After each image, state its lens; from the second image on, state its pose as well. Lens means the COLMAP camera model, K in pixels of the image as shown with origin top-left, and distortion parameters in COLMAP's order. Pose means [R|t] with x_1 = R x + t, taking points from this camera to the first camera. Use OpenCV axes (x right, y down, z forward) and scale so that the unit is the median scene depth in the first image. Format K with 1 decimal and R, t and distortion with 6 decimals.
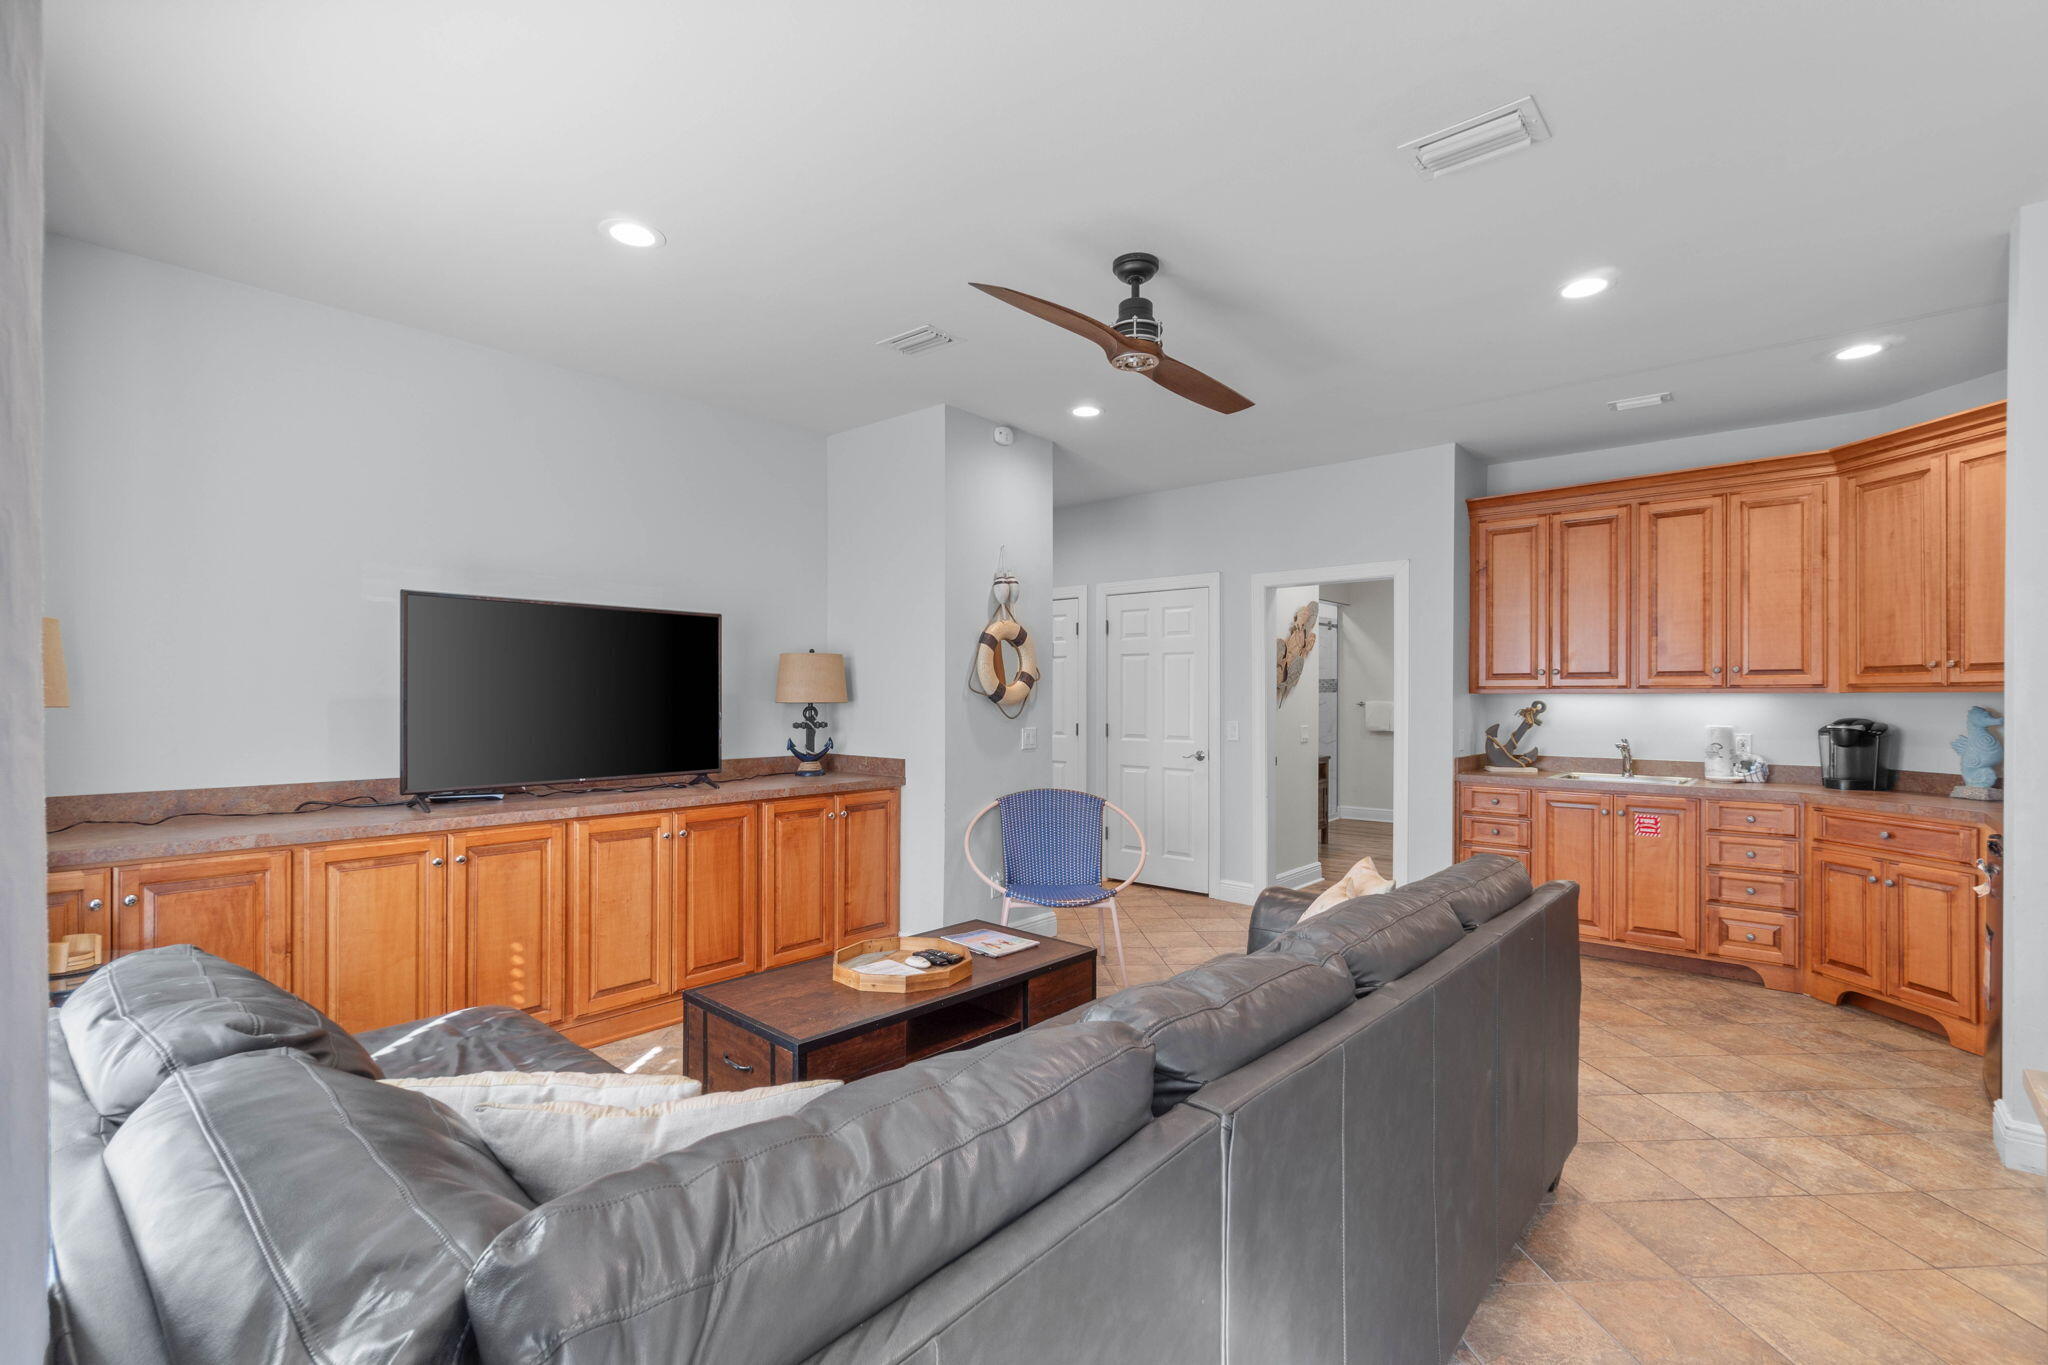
lens RADIAL K [[928.9, 0, 1023.6], [0, 928.9, 691.1], [0, 0, 1]] dist [-0.002895, -0.000500]
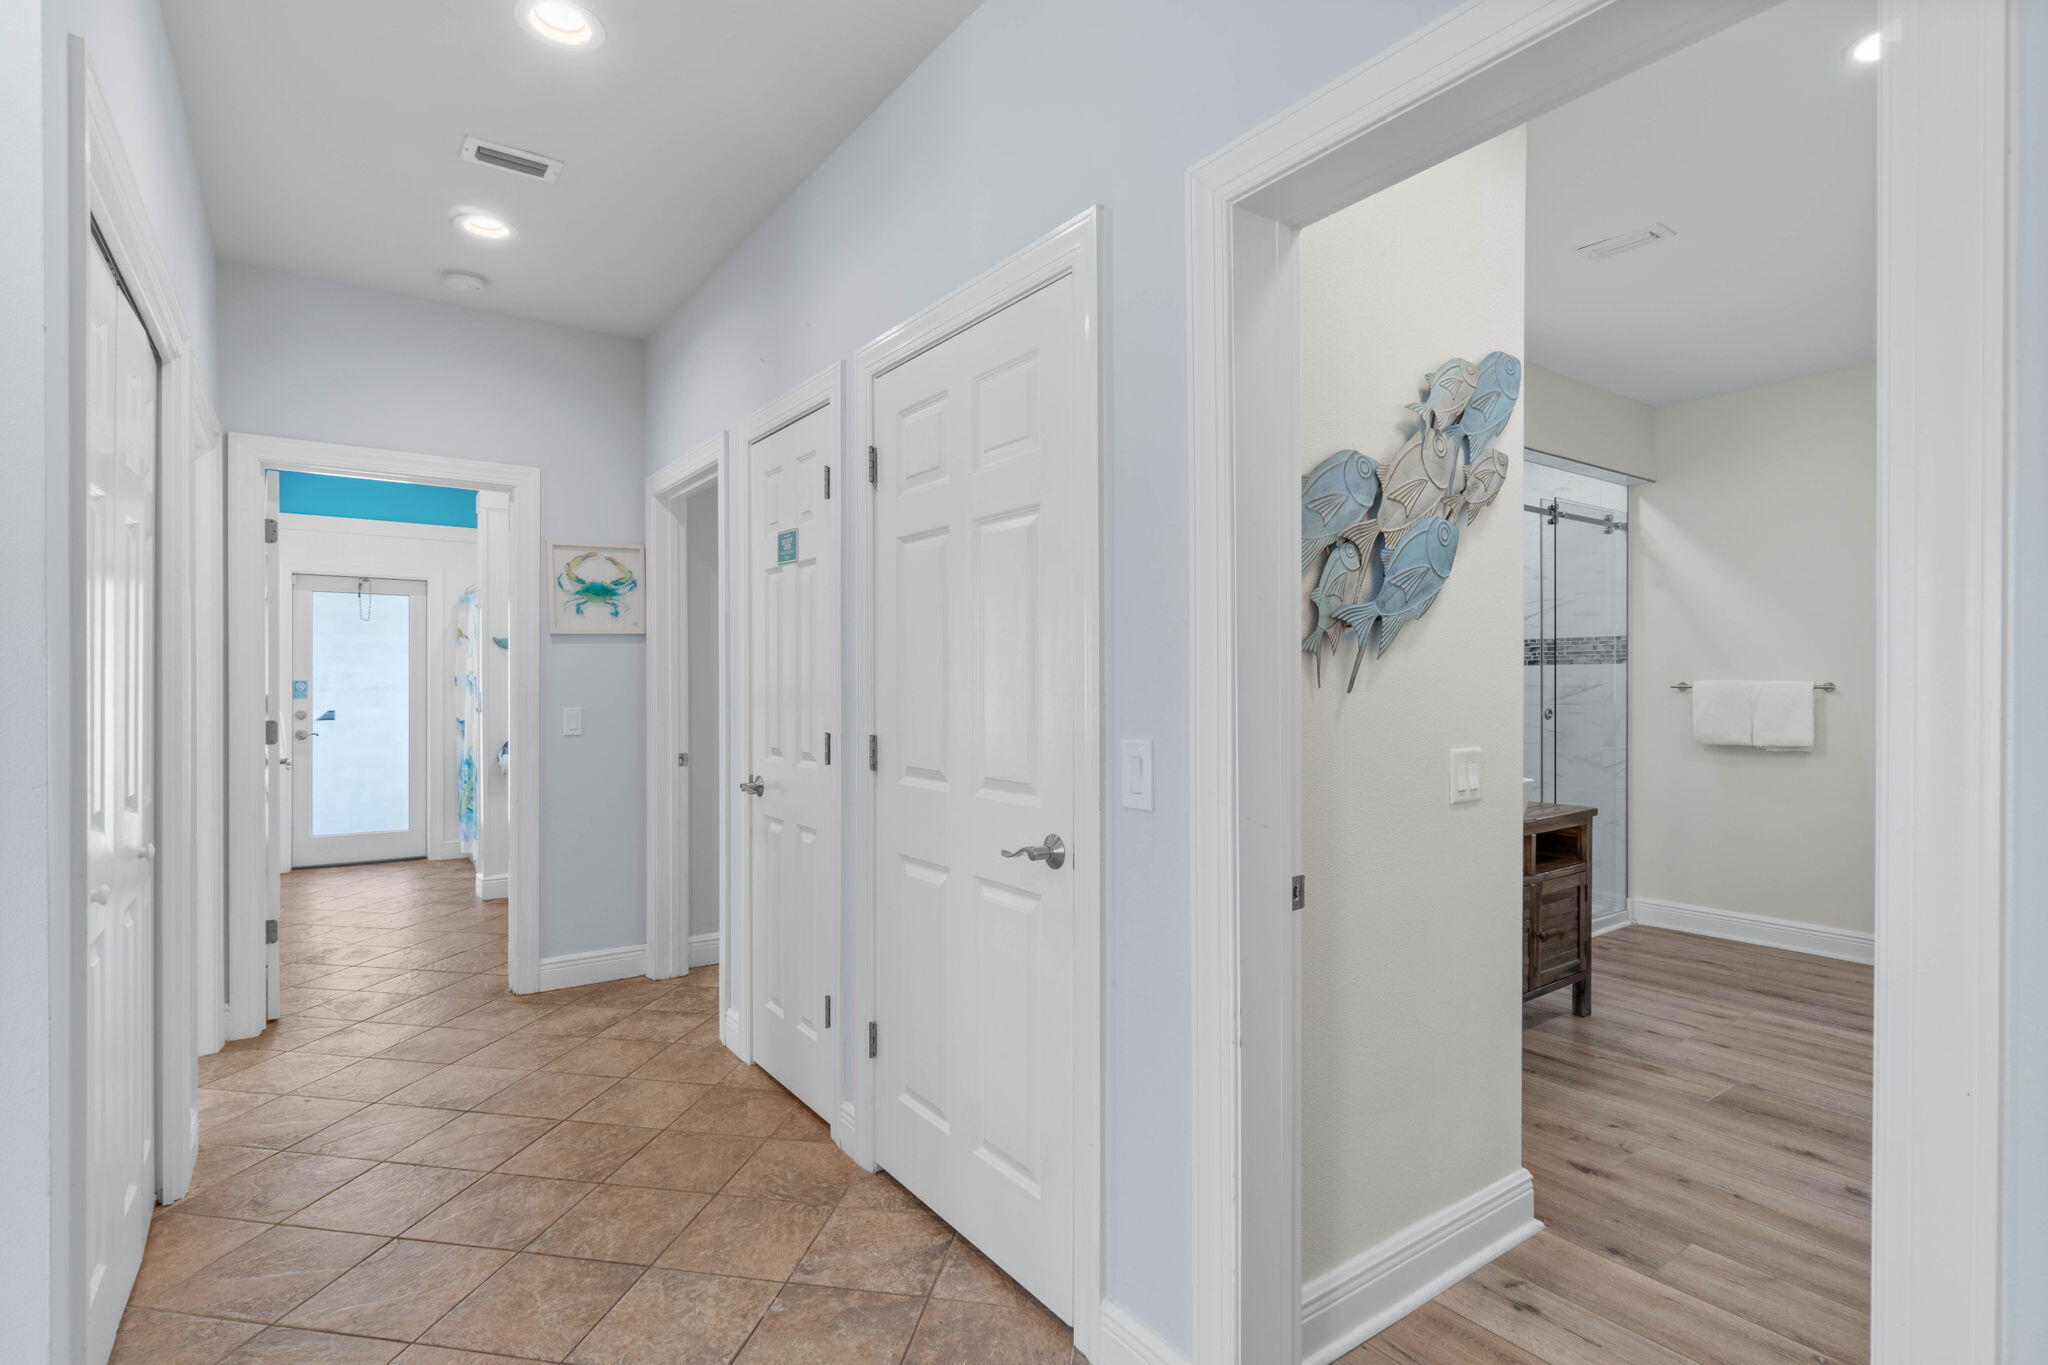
lens RADIAL K [[992.2, 0, 1021.9], [0, 992.2, 687.2], [0, 0, 1]] dist [0.000631, 0.000164]
pose [[0.970820, 0.000699, -0.239807, 0.237299], [0.001094, 0.999972, 0.007344, 0.014074], [0.239805, -0.007392, 0.970793, 0.642581]]
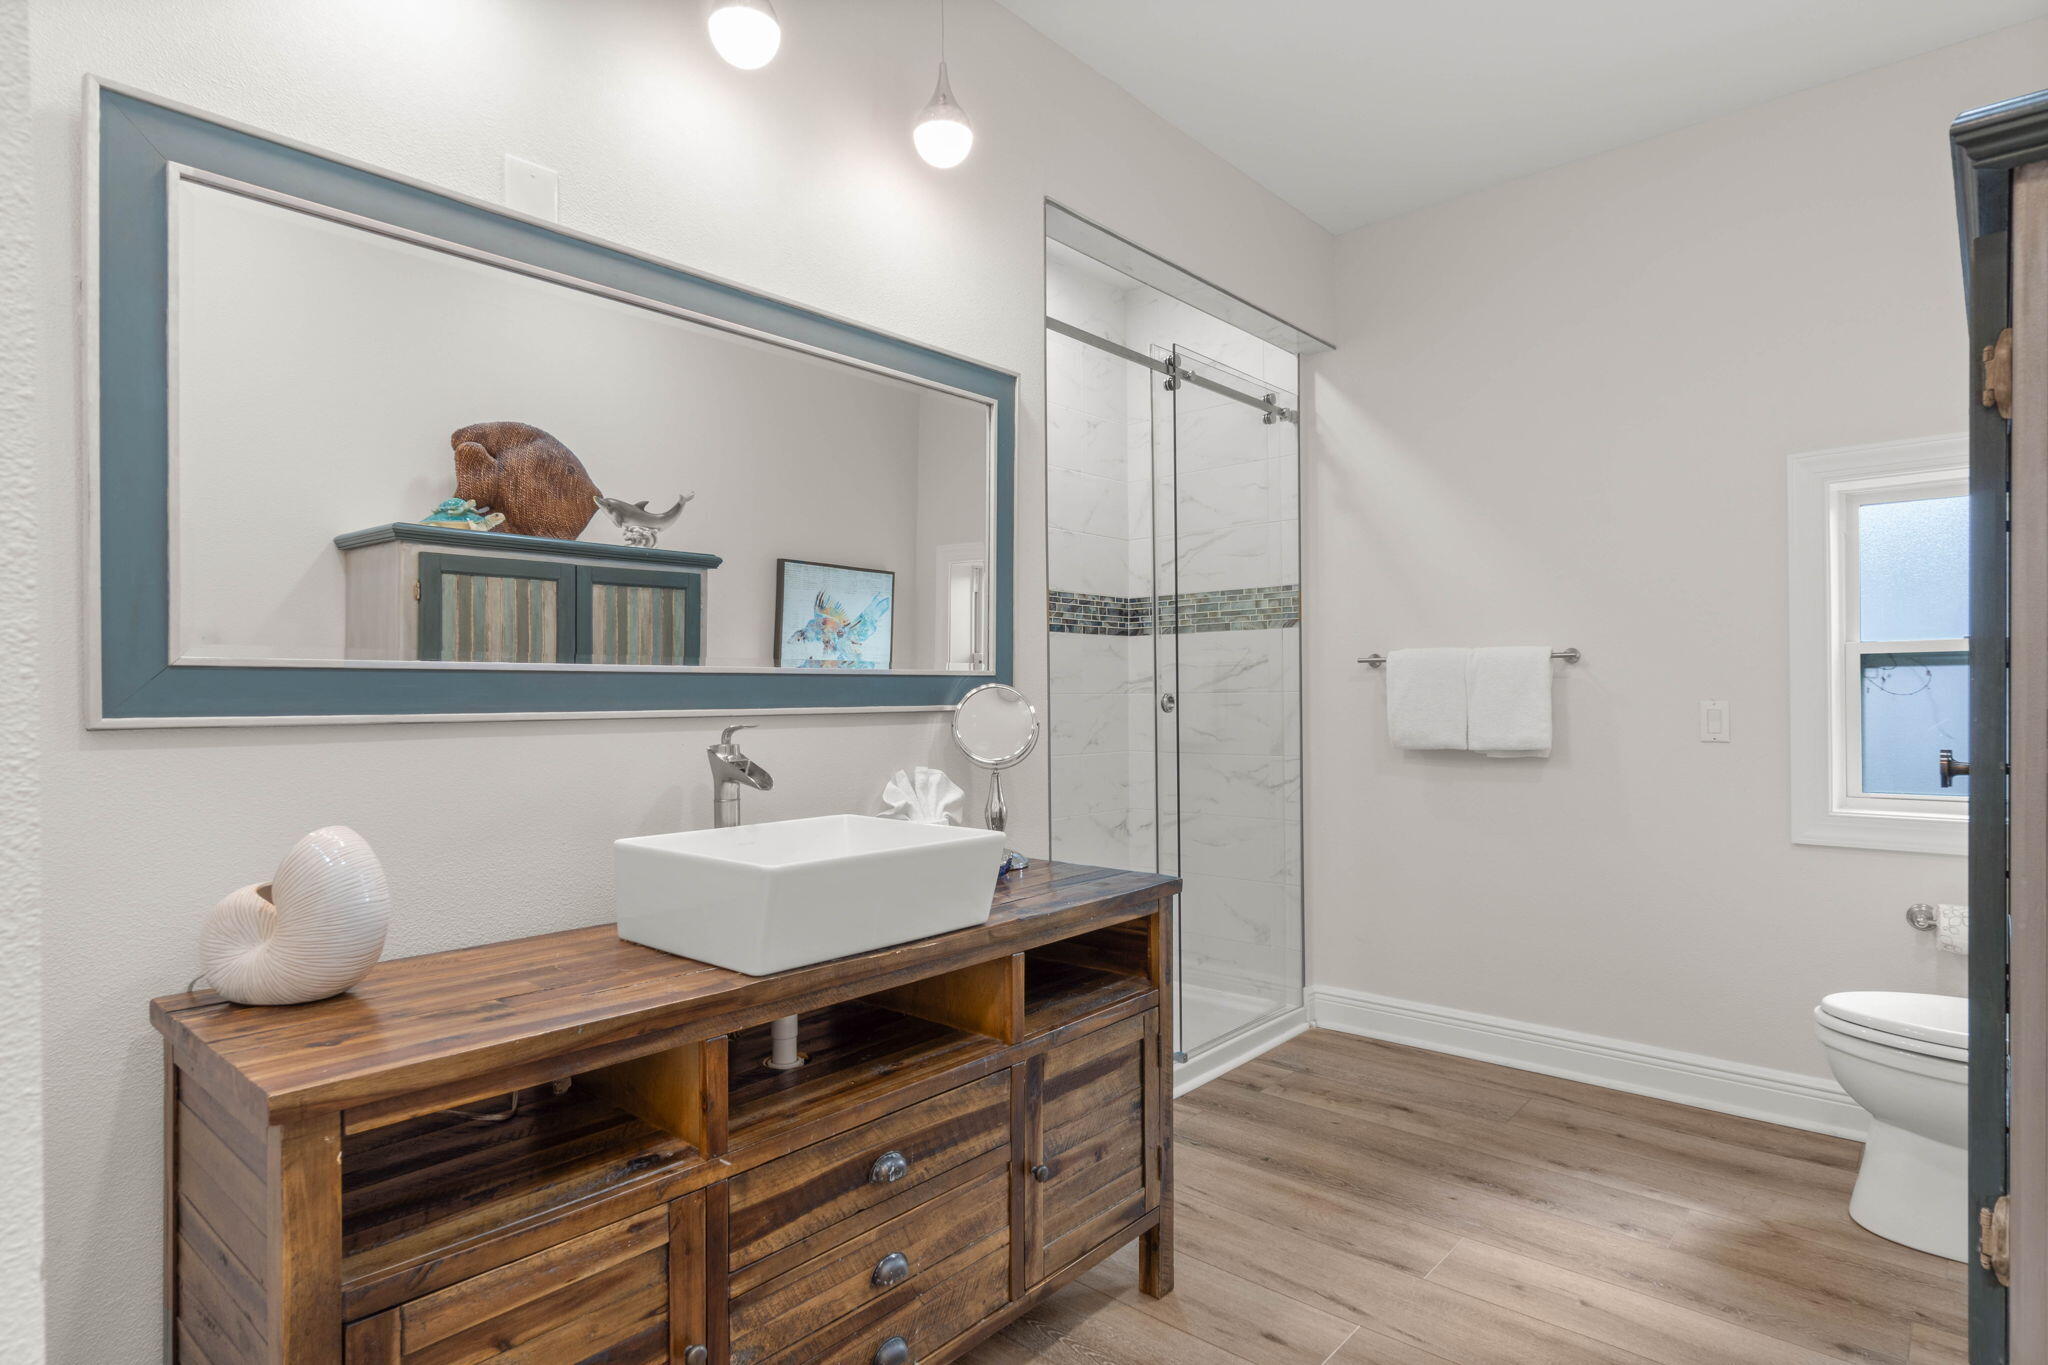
lens RADIAL K [[1079.2, 0, 1017.3], [0, 1079.2, 696.7], [0, 0, 1]] dist [-0.000294, -0.000884]
pose [[0.999618, -0.008312, -0.026363, 0.380758], [0.008449, 0.999951, 0.005094, 0.033035], [0.026319, -0.005314, 0.999639, 0.956612]]
